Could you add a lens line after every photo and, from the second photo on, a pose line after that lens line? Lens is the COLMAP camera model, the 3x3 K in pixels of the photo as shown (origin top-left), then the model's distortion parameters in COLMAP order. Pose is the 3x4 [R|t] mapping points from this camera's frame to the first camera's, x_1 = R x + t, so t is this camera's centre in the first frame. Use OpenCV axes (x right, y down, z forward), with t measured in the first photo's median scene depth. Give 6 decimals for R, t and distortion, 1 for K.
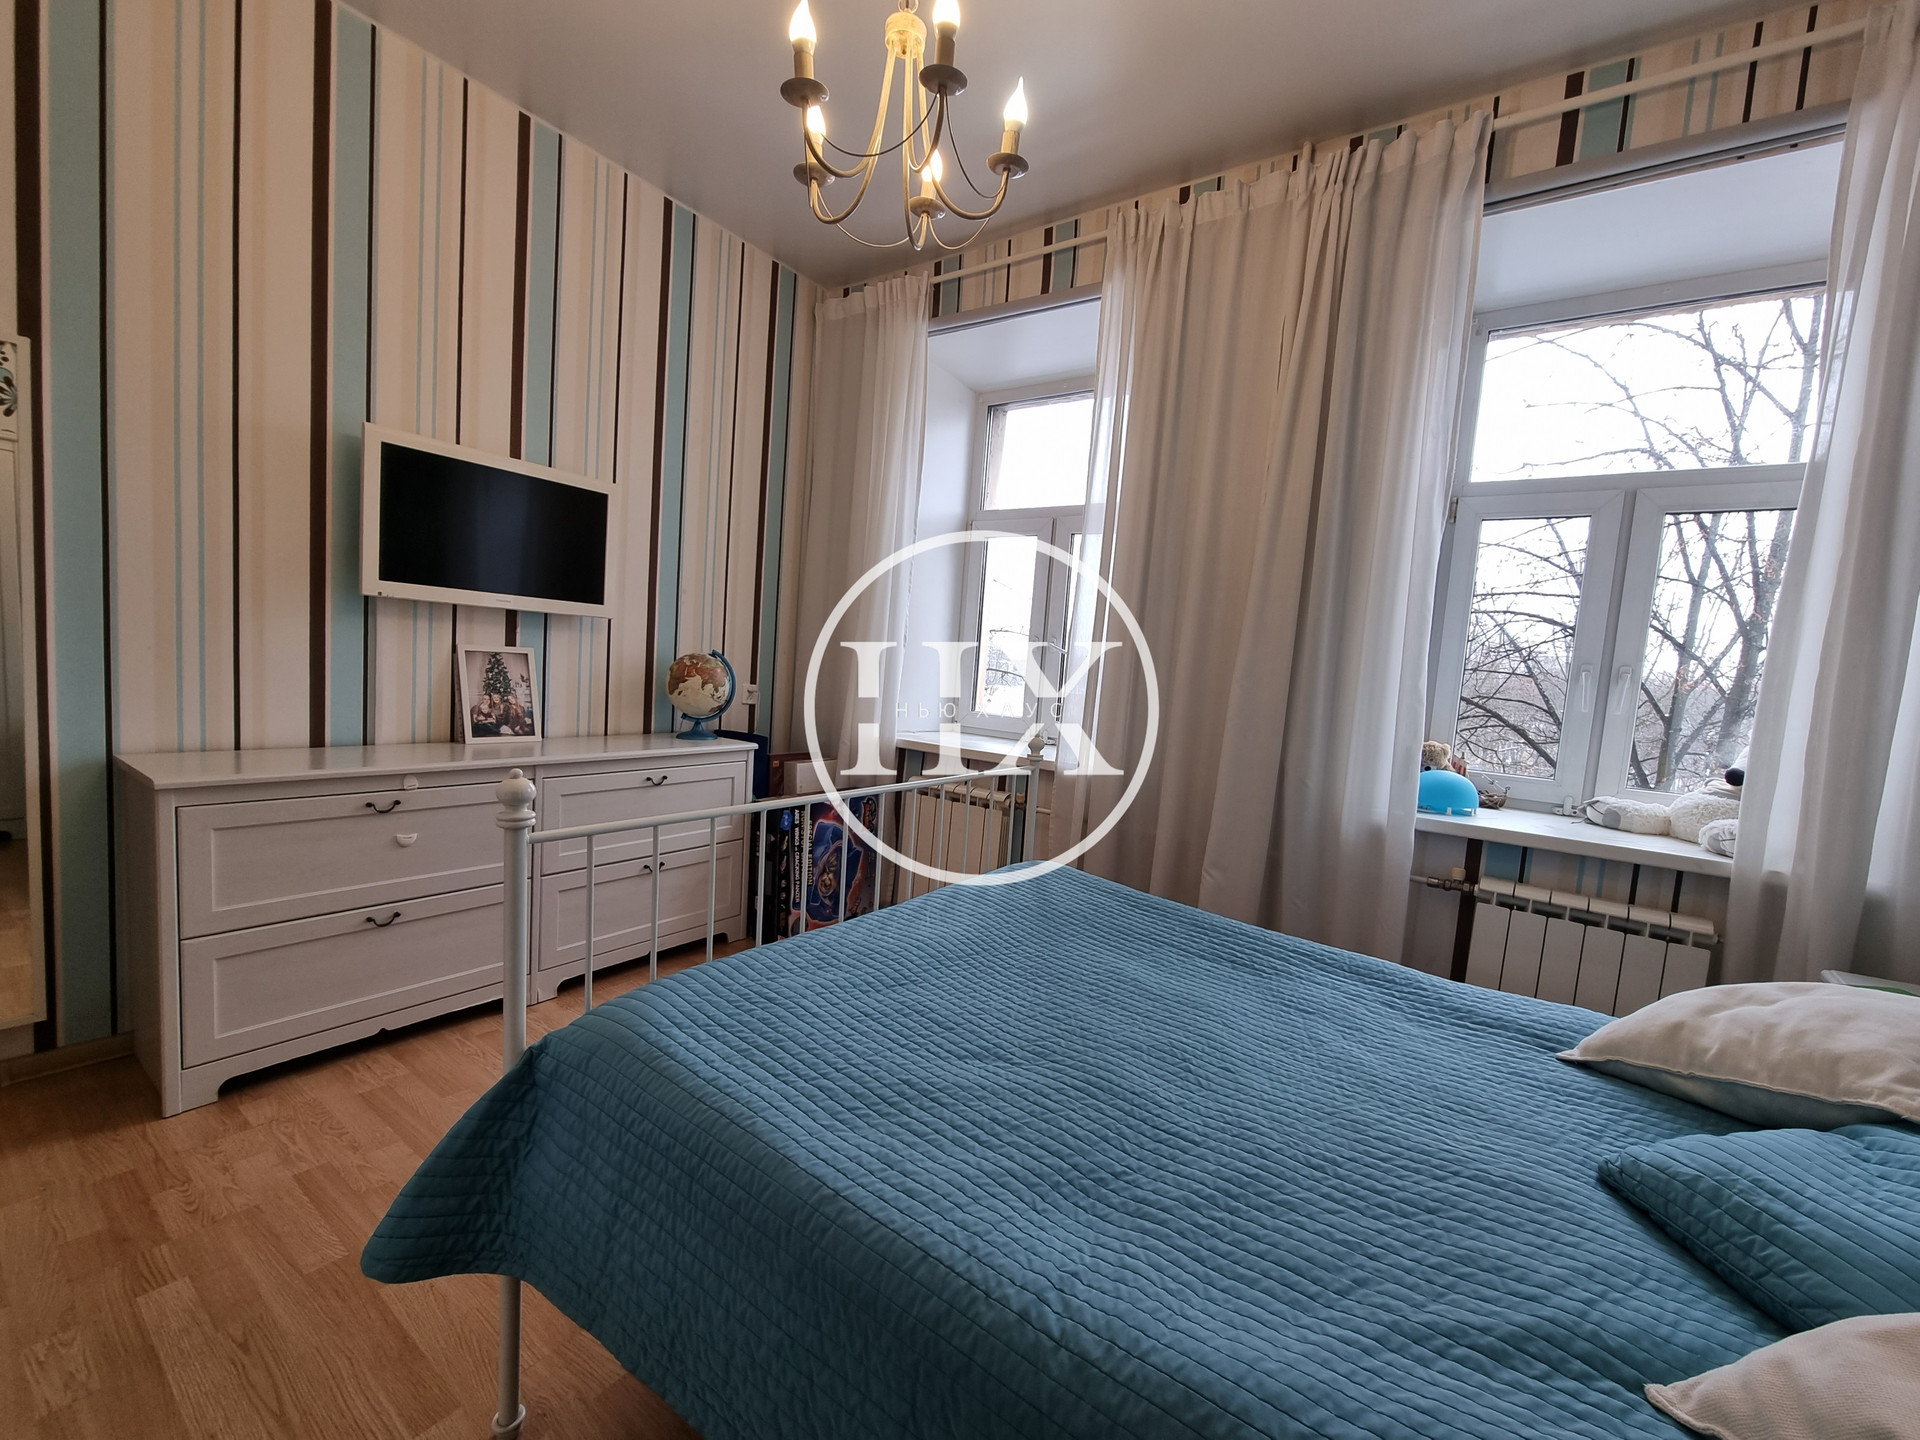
lens RADIAL K [[790.0, 0, 958.2], [0, 790.0, 731.6], [0, 0, 1]] dist [-0.008041, 0.000927]
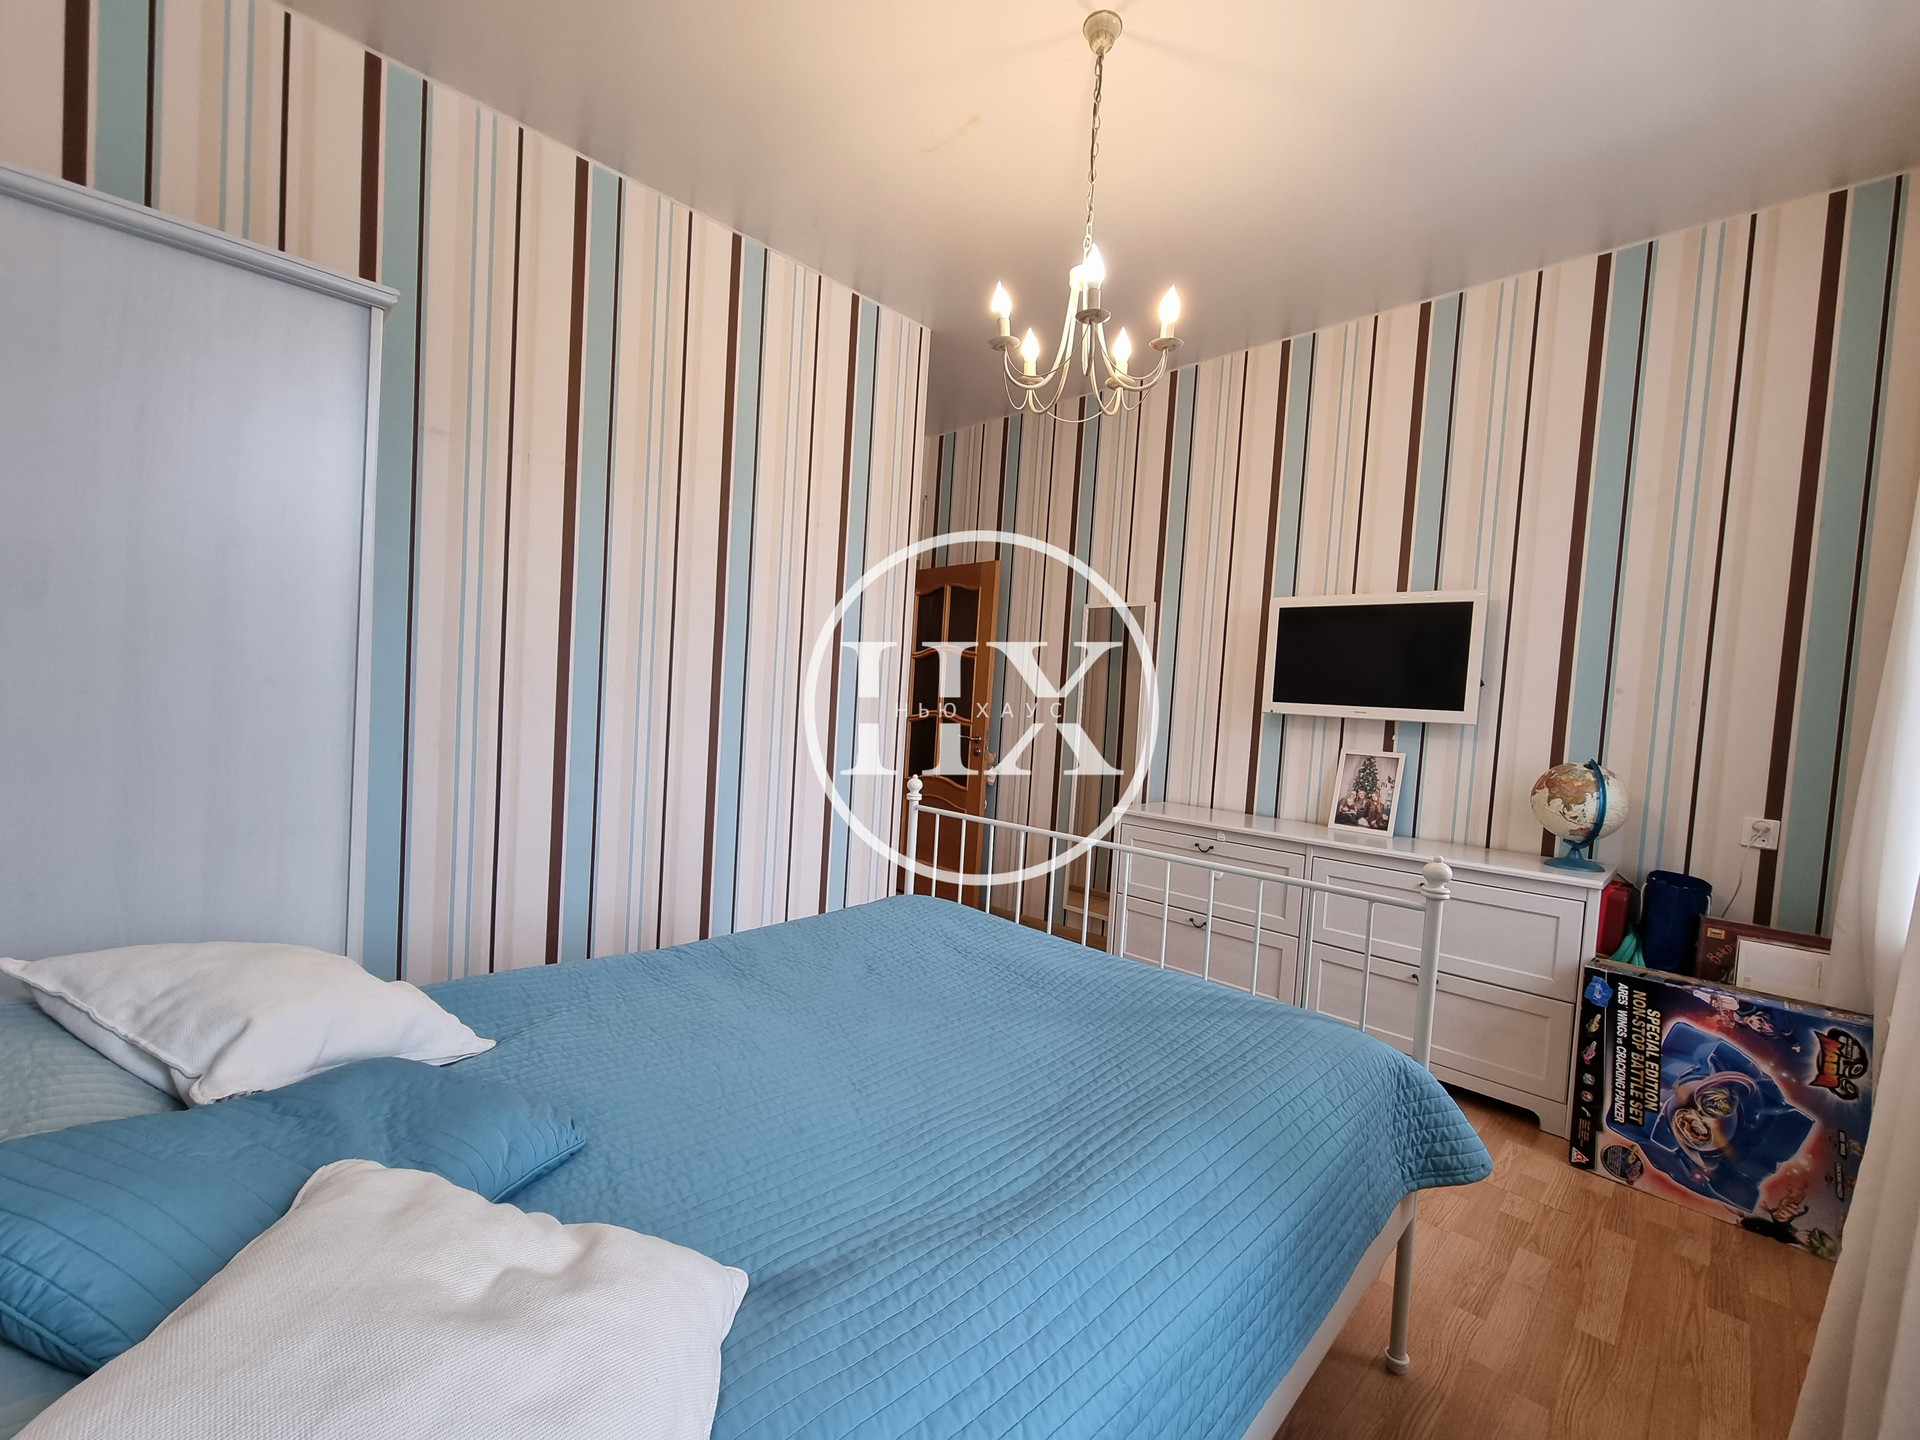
lens RADIAL K [[790.0, 0, 963.6], [0, 790.0, 726.9], [0, 0, 1]] dist [-0.008041, 0.000927]
pose [[-0.170145, -0.040356, -0.984592, 0.680176], [-0.144596, 0.989368, -0.015565, -0.037032], [0.974753, 0.139720, -0.174171, 0.596883]]
